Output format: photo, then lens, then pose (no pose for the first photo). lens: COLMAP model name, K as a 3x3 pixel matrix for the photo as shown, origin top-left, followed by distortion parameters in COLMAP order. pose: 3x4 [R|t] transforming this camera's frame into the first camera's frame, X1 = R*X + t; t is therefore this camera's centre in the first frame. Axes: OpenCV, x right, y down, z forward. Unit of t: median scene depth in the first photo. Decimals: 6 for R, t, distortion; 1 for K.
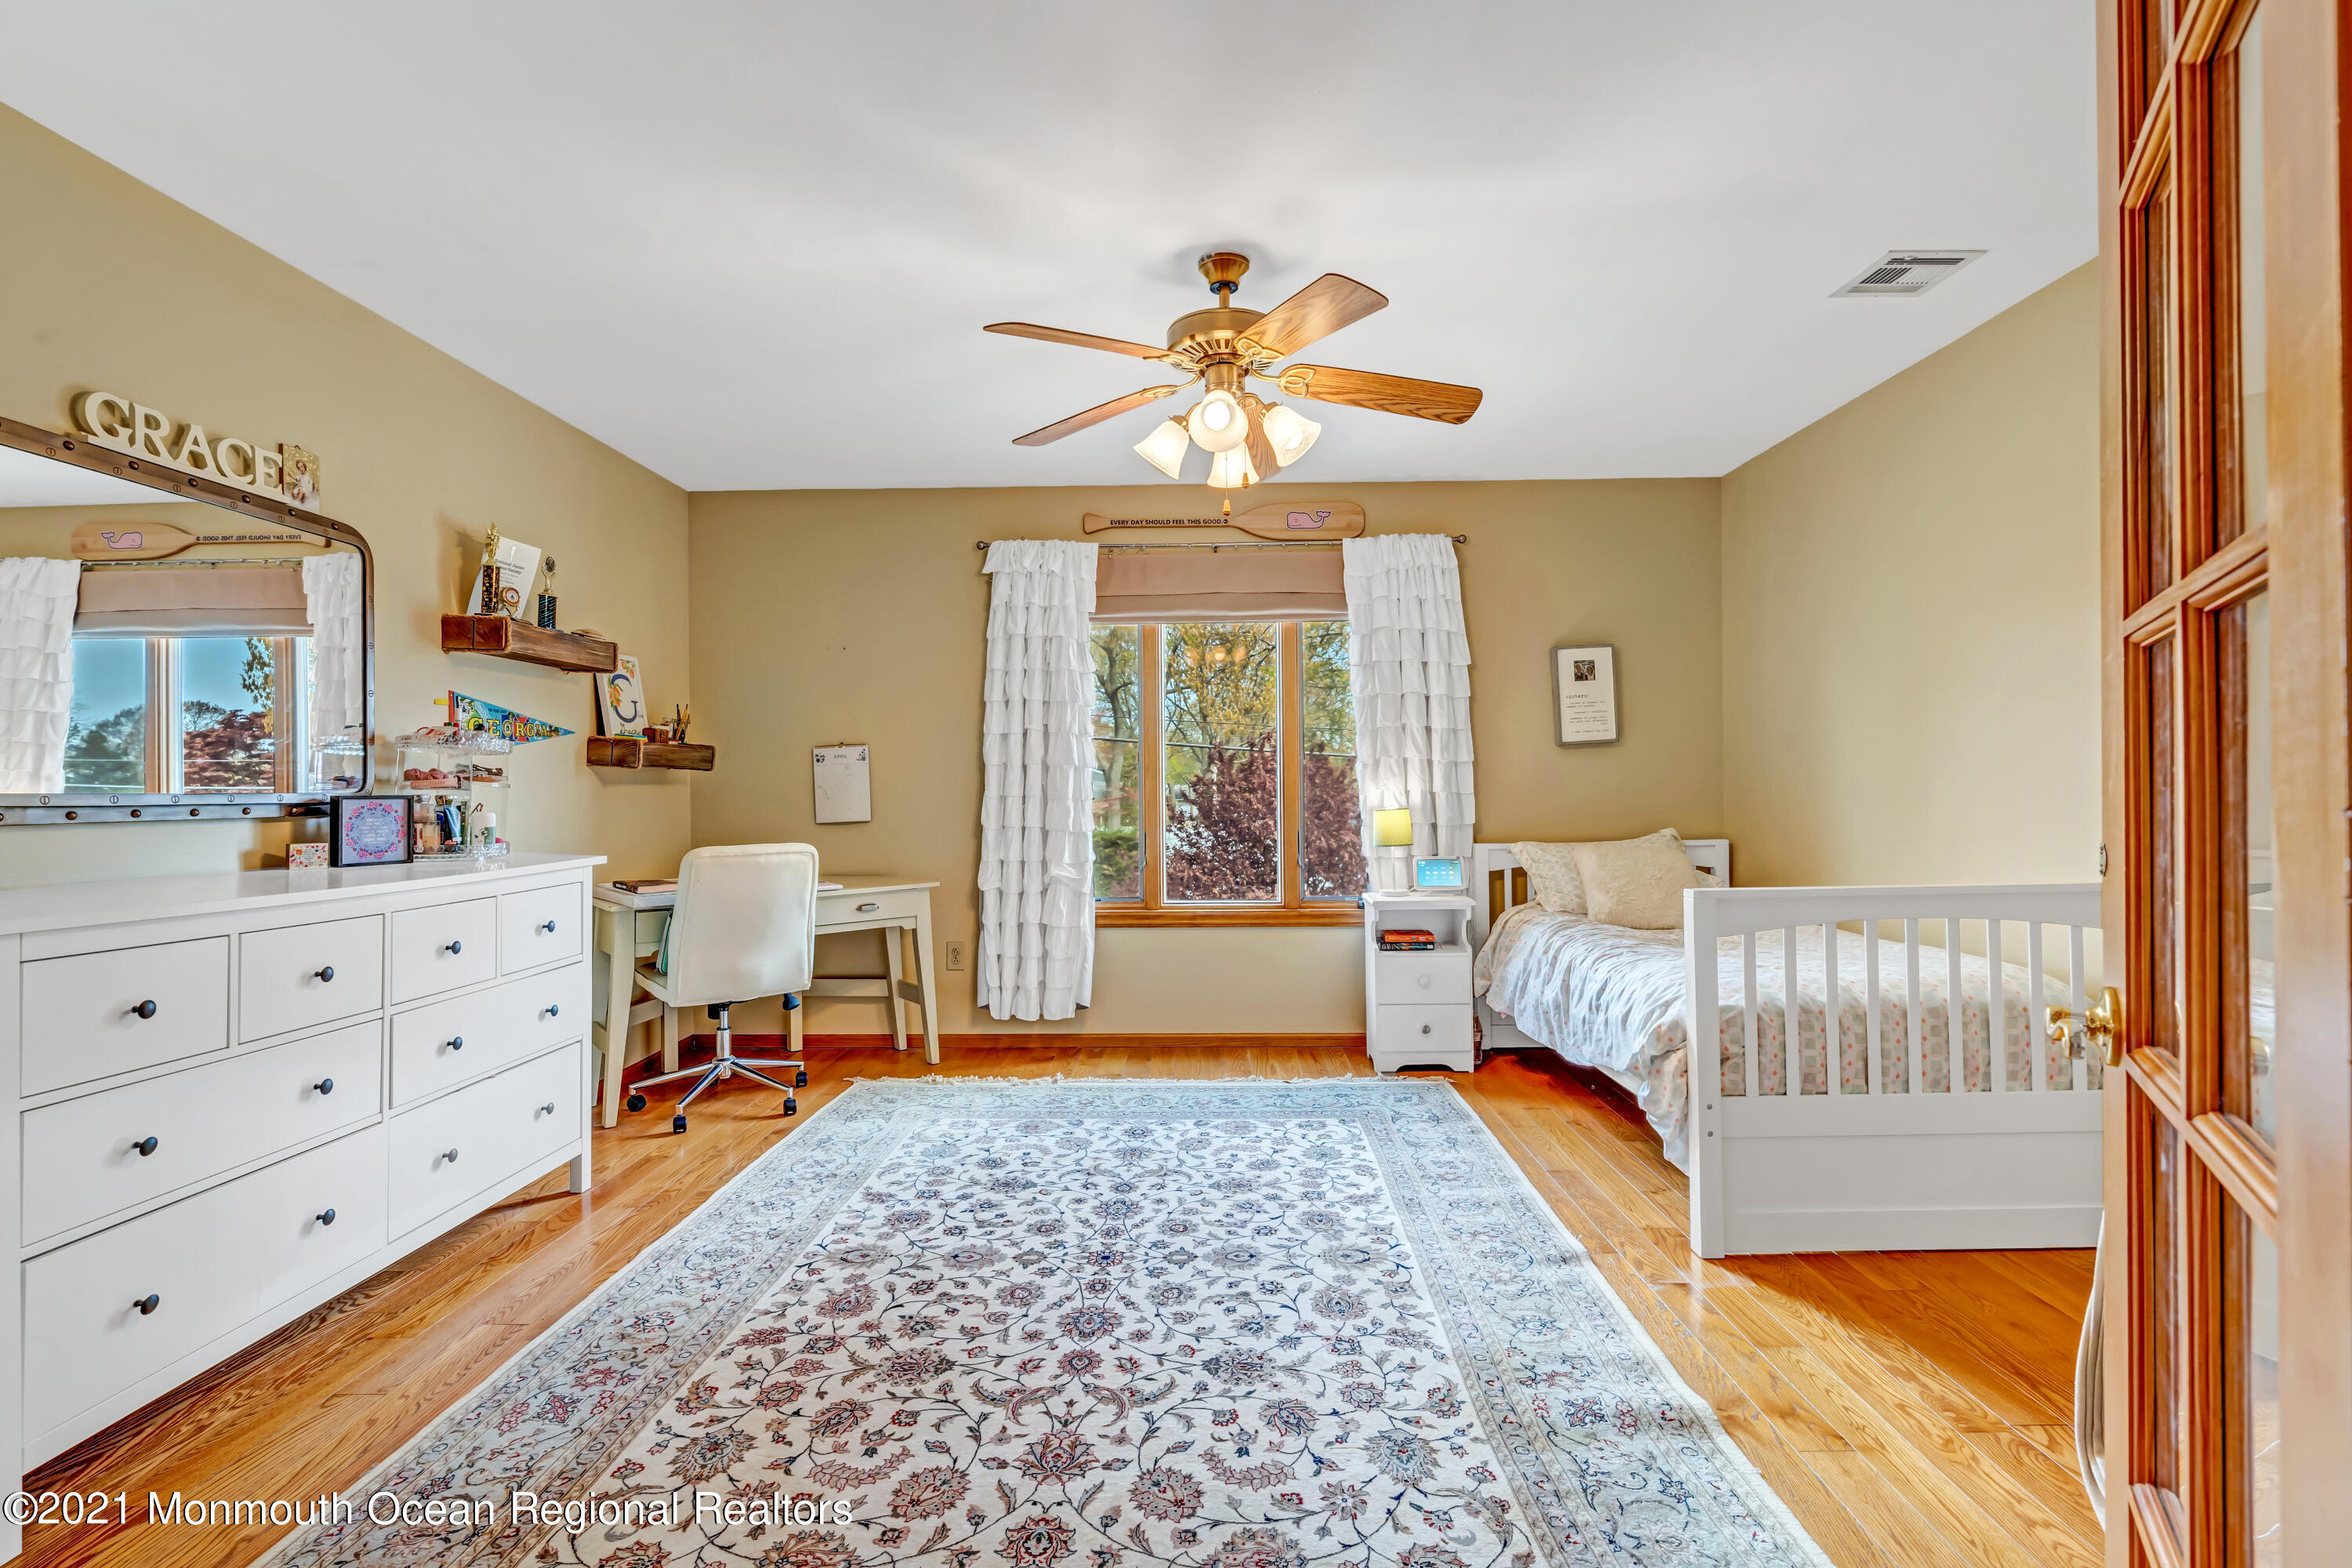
lens RADIAL K [[1064.3, 0, 1188.6], [0, 1064.3, 783.5], [0, 0, 1]] dist [-0.007602, 0.002950]
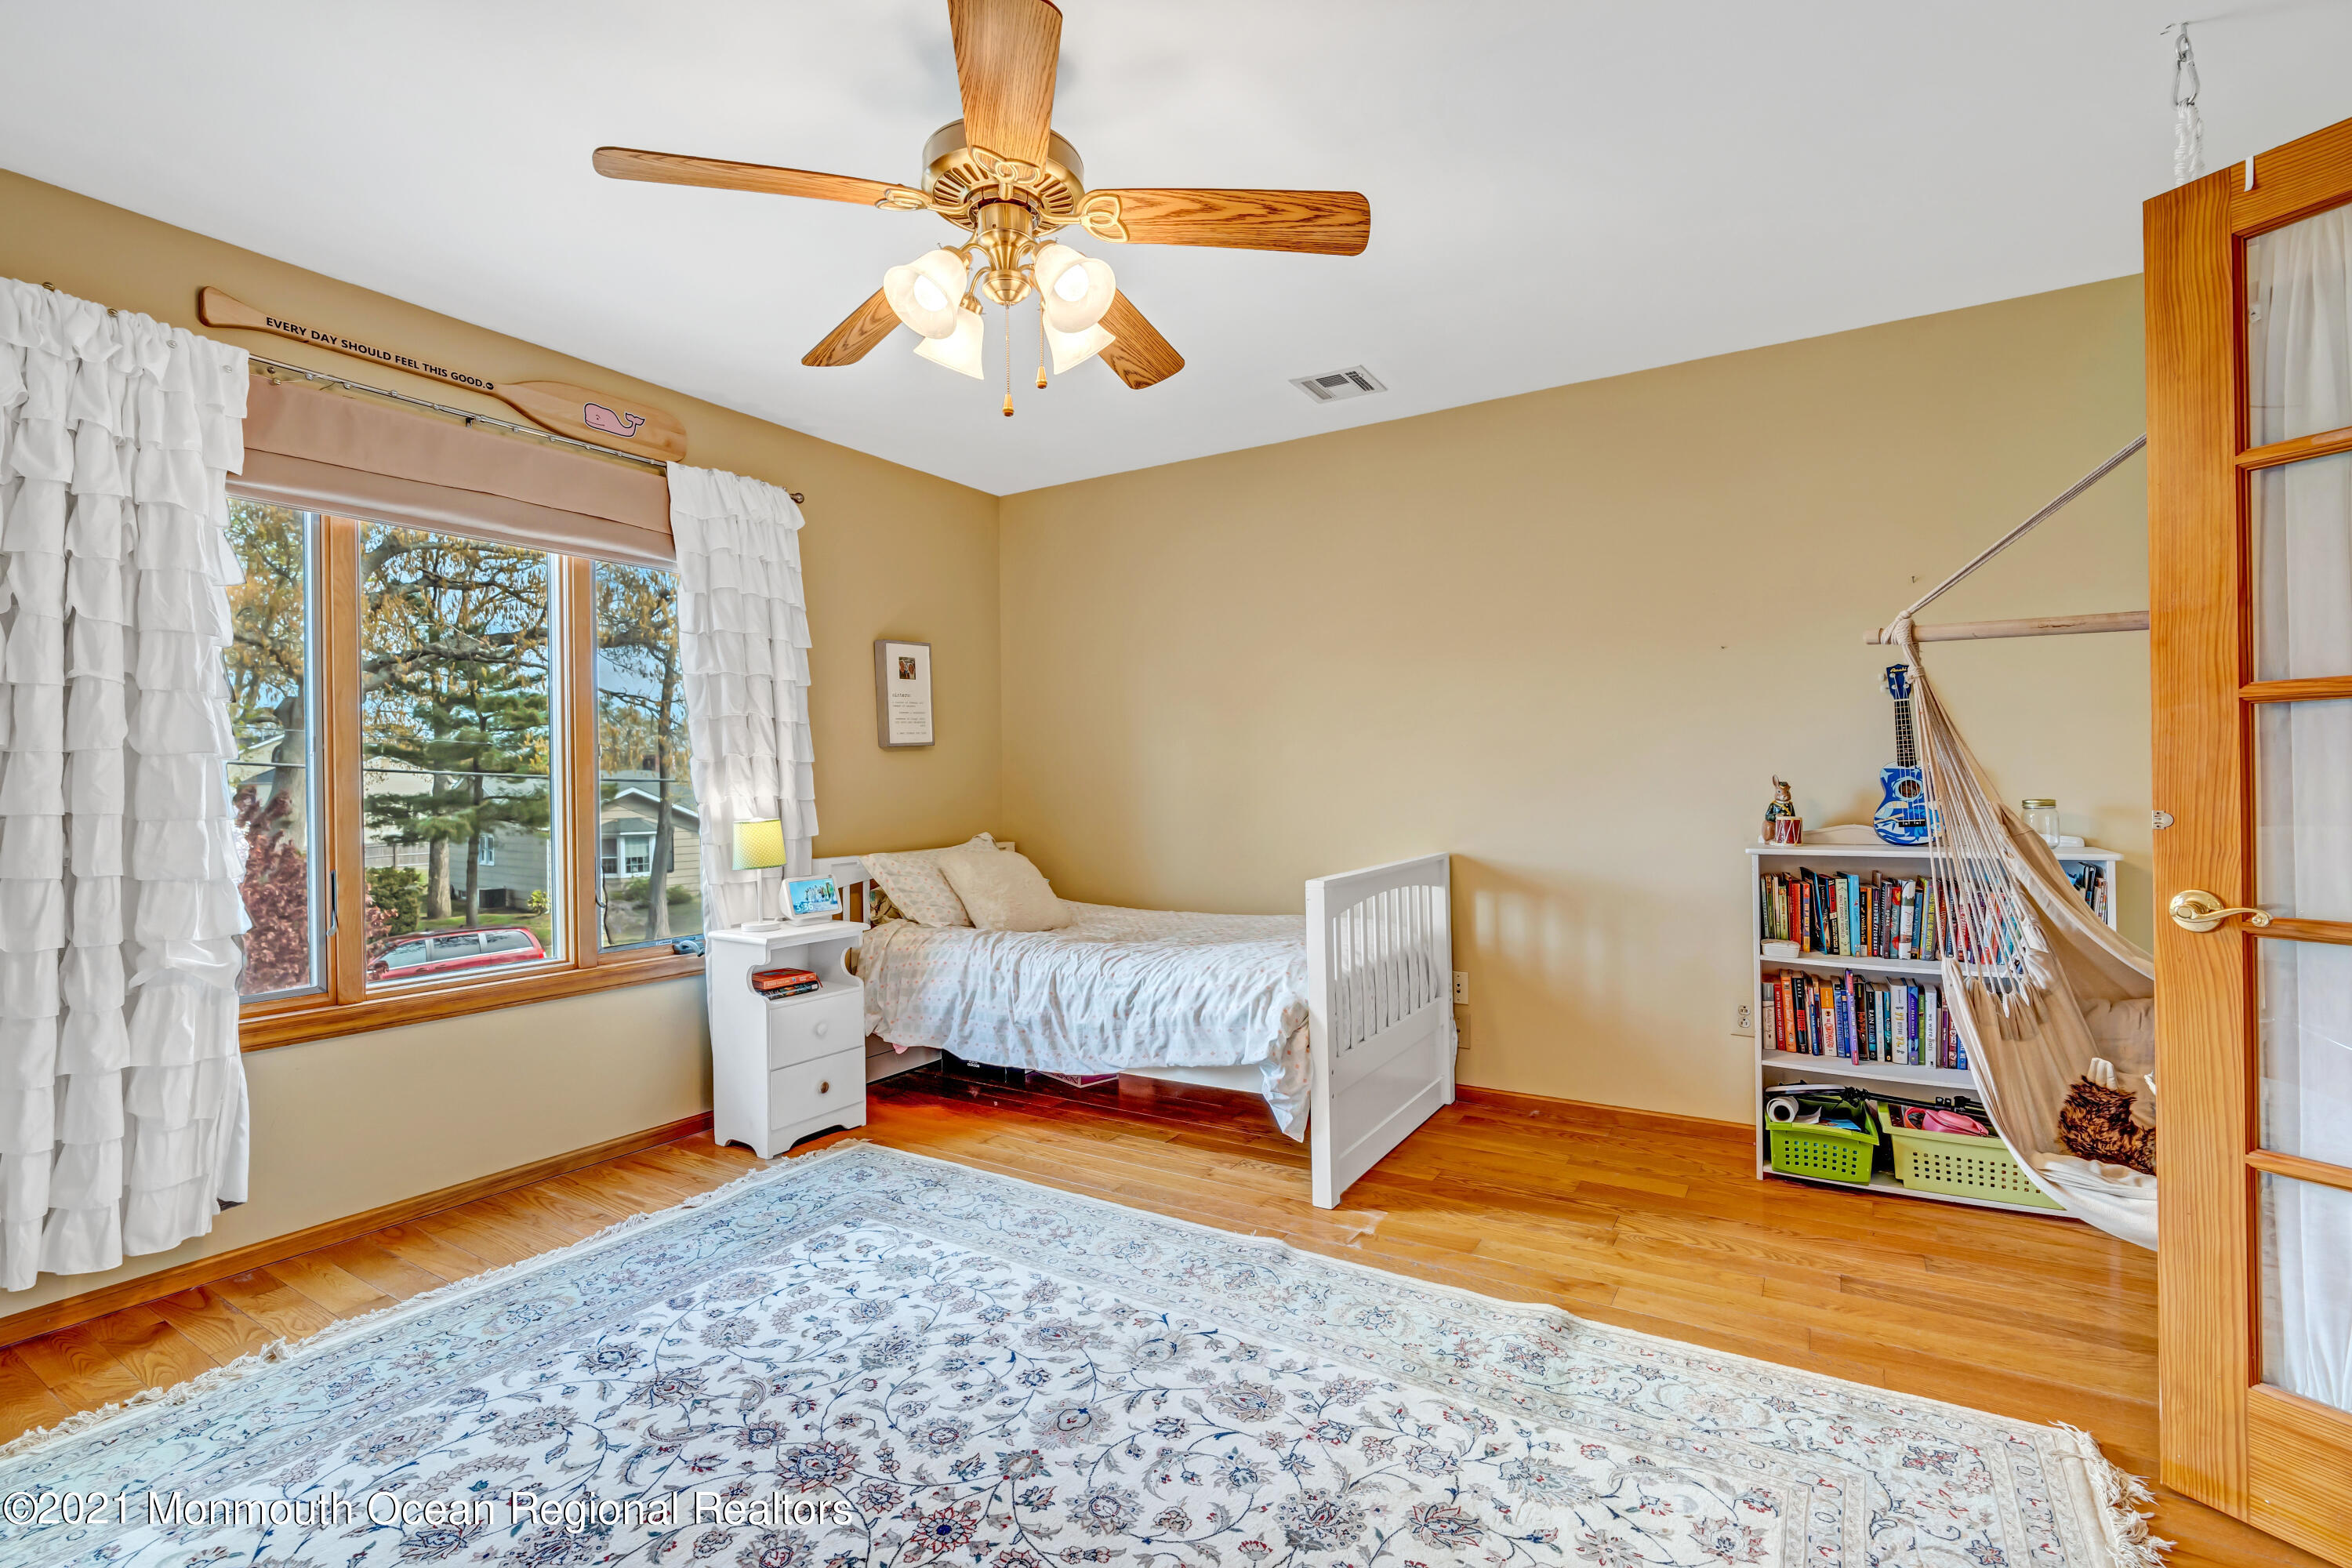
lens RADIAL K [[1064.3, 0, 1183.1], [0, 1064.3, 780.0], [0, 0, 1]] dist [-0.007602, 0.002950]
pose [[0.509453, 0.006666, 0.860473, -0.399290], [0.005674, 0.999922, -0.011105, 0.005695], [-0.860480, 0.010540, 0.509375, 0.399066]]
